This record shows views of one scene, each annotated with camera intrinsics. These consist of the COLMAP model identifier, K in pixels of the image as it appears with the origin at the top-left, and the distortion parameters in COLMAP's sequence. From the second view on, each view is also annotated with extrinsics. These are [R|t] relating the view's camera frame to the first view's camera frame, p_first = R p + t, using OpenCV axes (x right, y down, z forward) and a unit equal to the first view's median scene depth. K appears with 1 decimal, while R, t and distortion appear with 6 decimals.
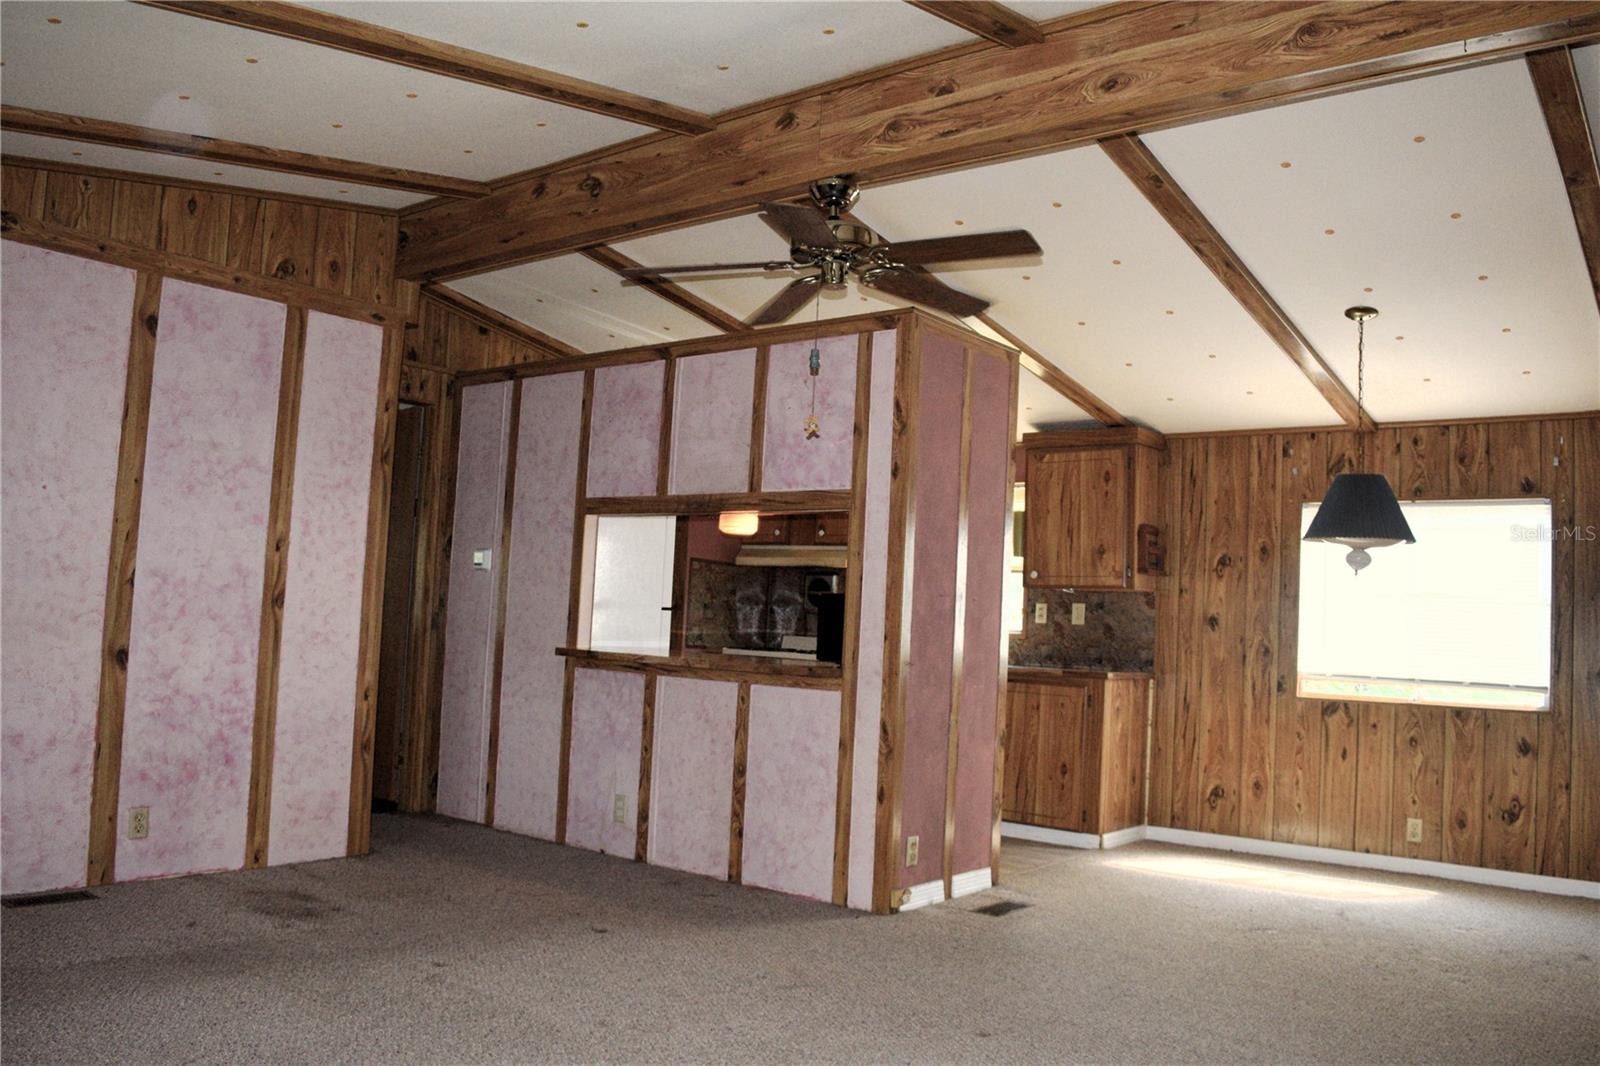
lens RADIAL K [[1248.3, 0, 810.7], [0, 1248.3, 533.2], [0, 0, 1]] dist [-0.096259, 0.023058]
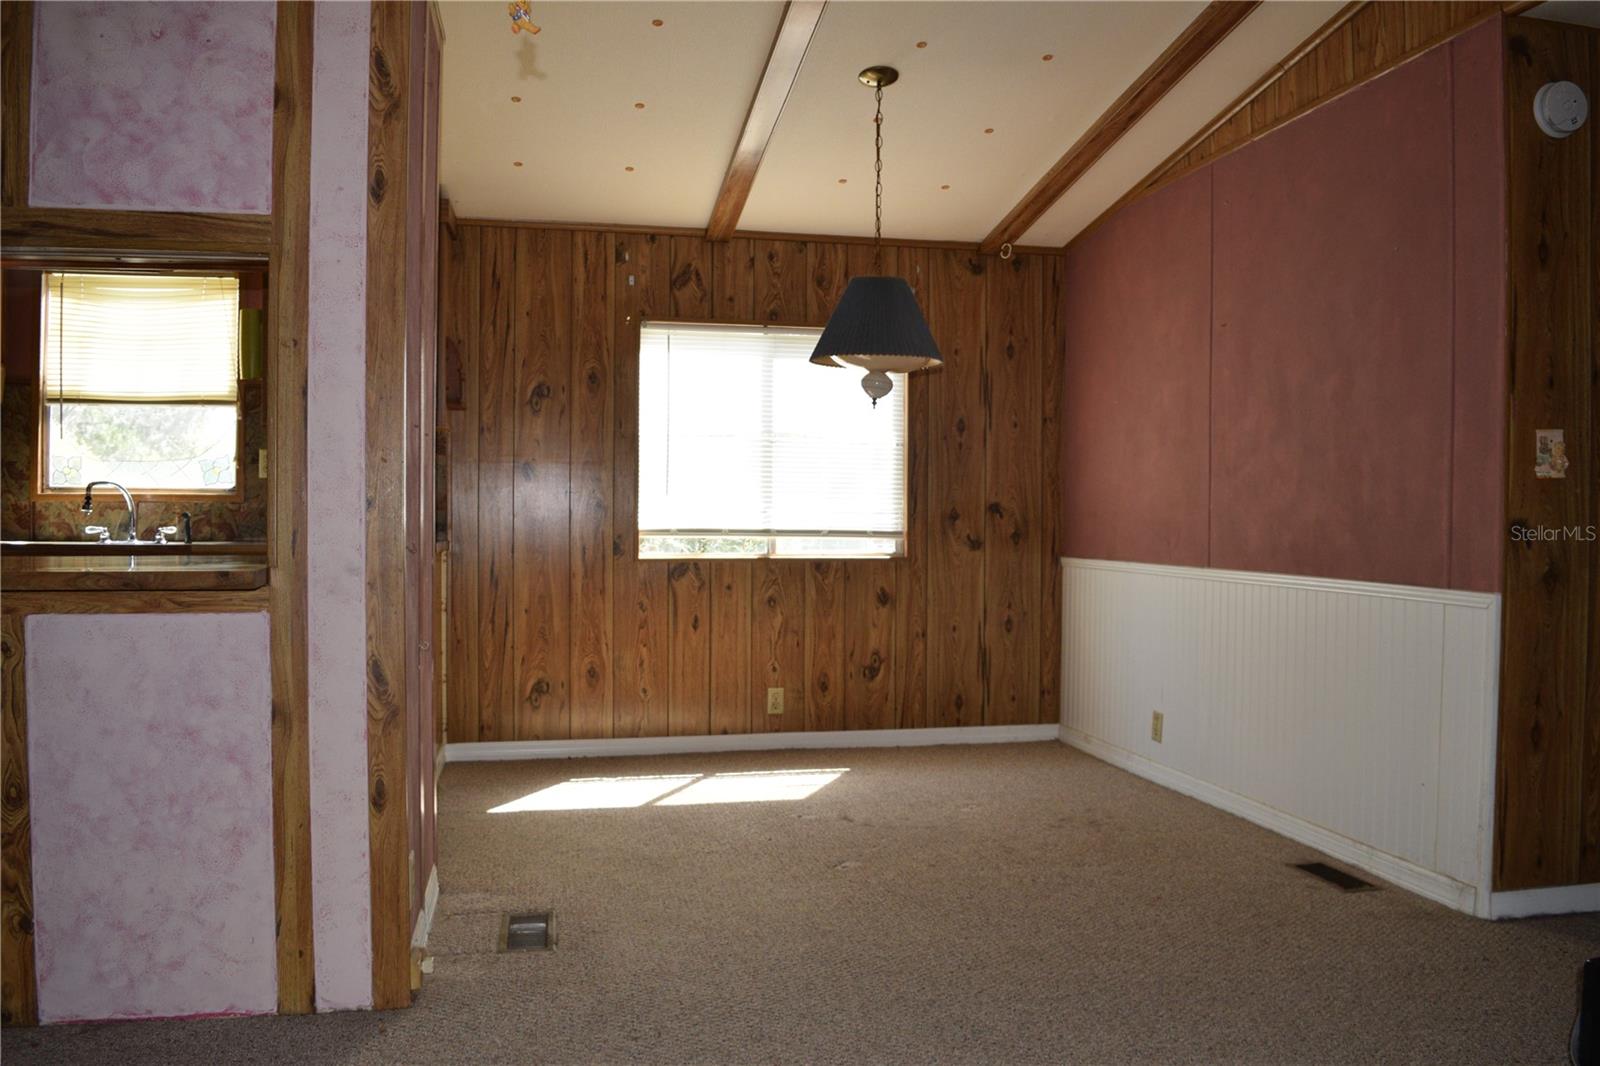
lens RADIAL K [[1248.3, 0, 804.7], [0, 1248.3, 533.0], [0, 0, 1]] dist [-0.096259, 0.023058]
pose [[0.641310, -0.058863, 0.765021, -0.189507], [-0.030636, 0.994293, 0.102186, 0.031589], [-0.766670, -0.088970, 0.635847, 0.446160]]
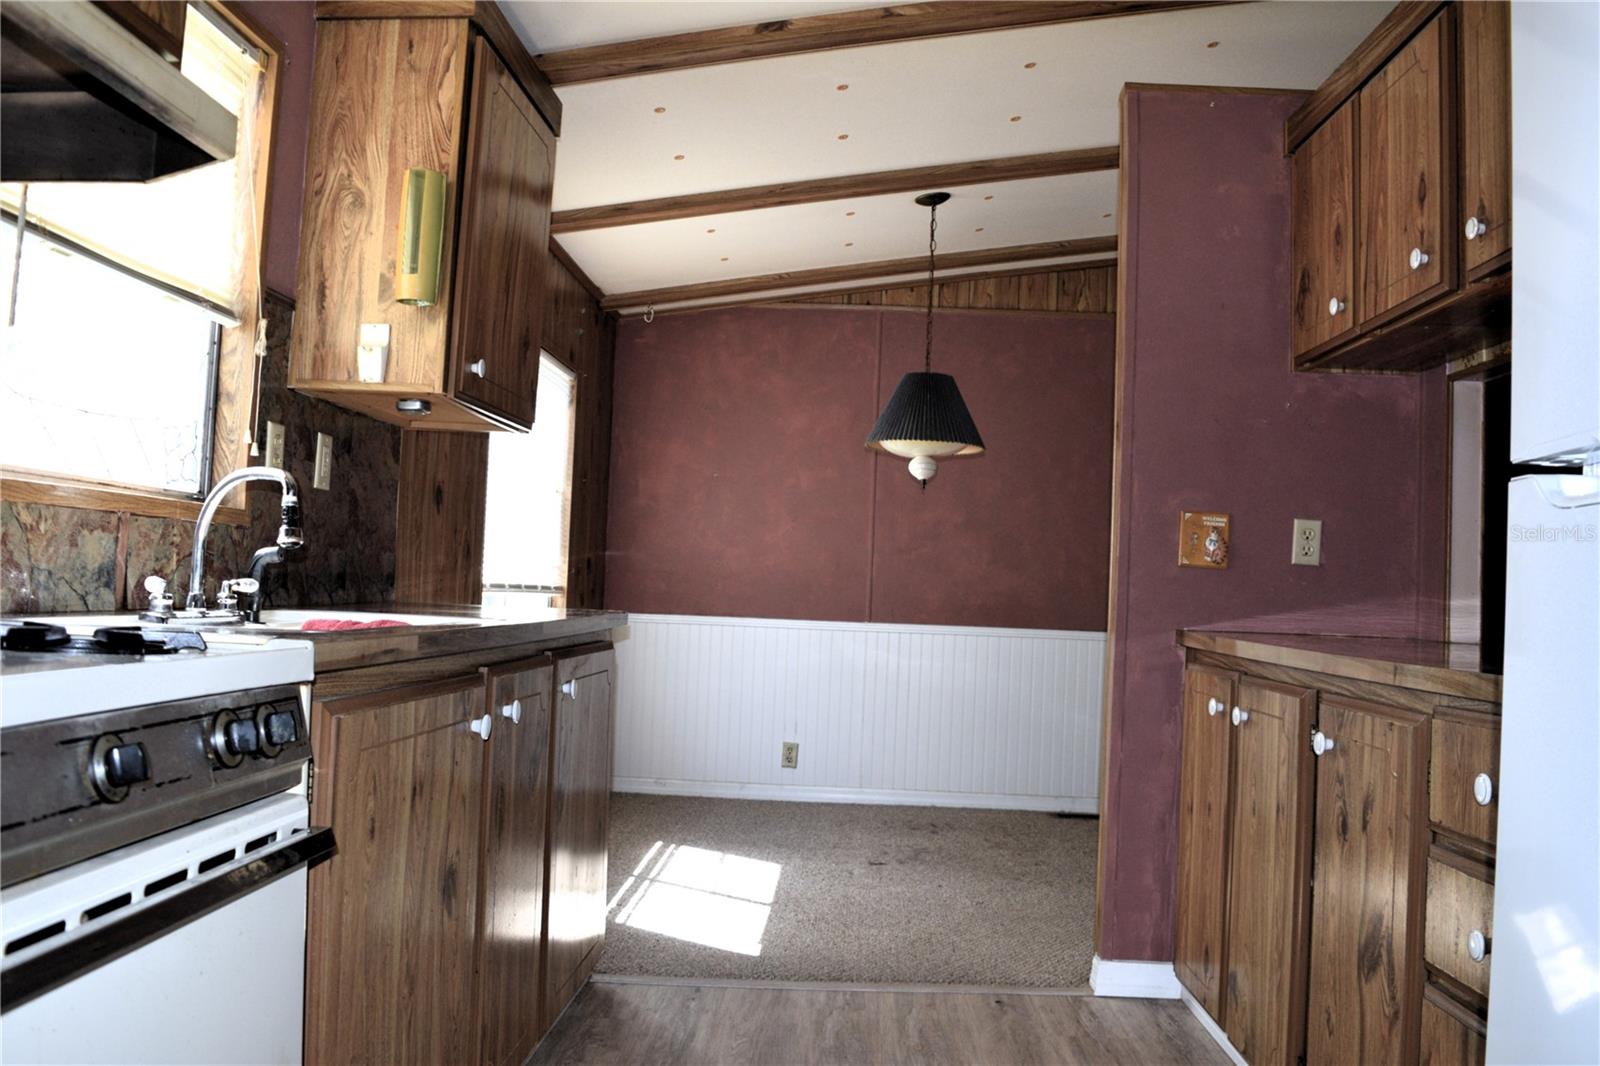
lens RADIAL K [[1248.3, 0, 798.8], [0, 1248.3, 522.6], [0, 0, 1]] dist [-0.096259, 0.023058]
pose [[-0.572890, -0.032282, 0.818996, -0.226254], [-0.132229, 0.989775, -0.053480, 0.108874], [-0.808896, -0.138933, -0.571301, 1.406565]]
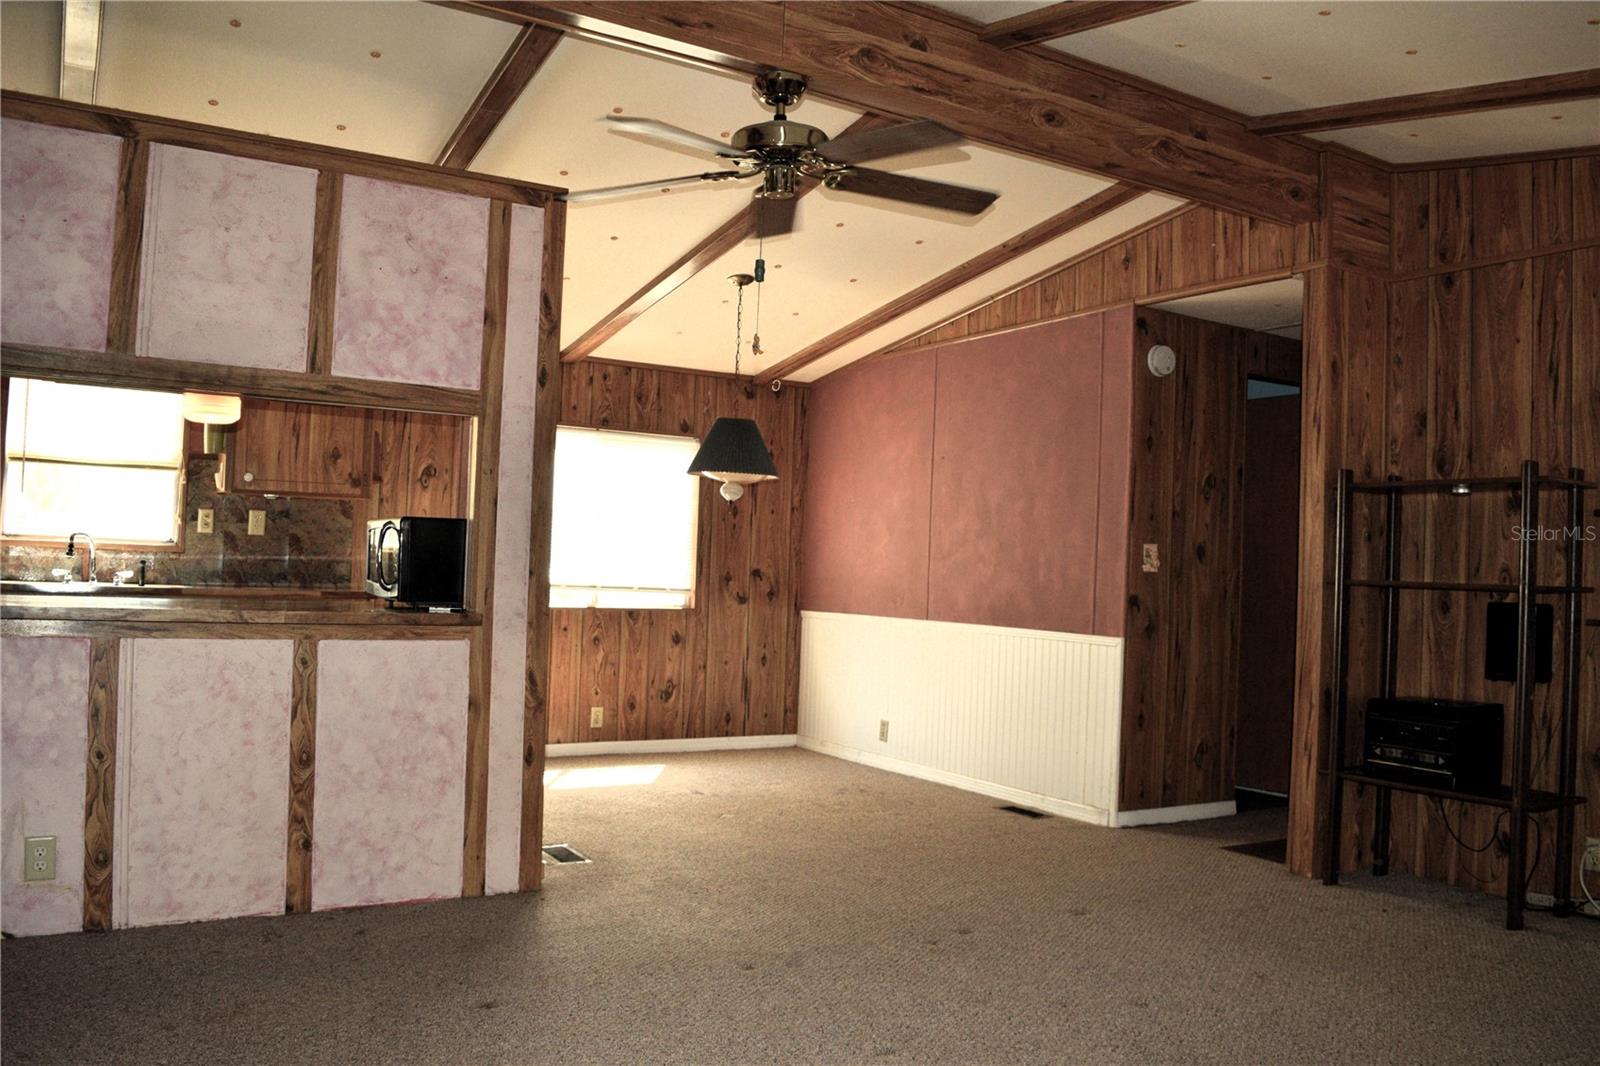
lens RADIAL K [[1248.3, 0, 804.7], [0, 1248.3, 533.4], [0, 0, 1]] dist [-0.096259, 0.023058]
pose [[0.352980, -0.010654, 0.935570, -0.568924], [-0.087009, 0.995228, 0.044161, 0.002505], [-0.931577, -0.096991, 0.350368, 0.451139]]
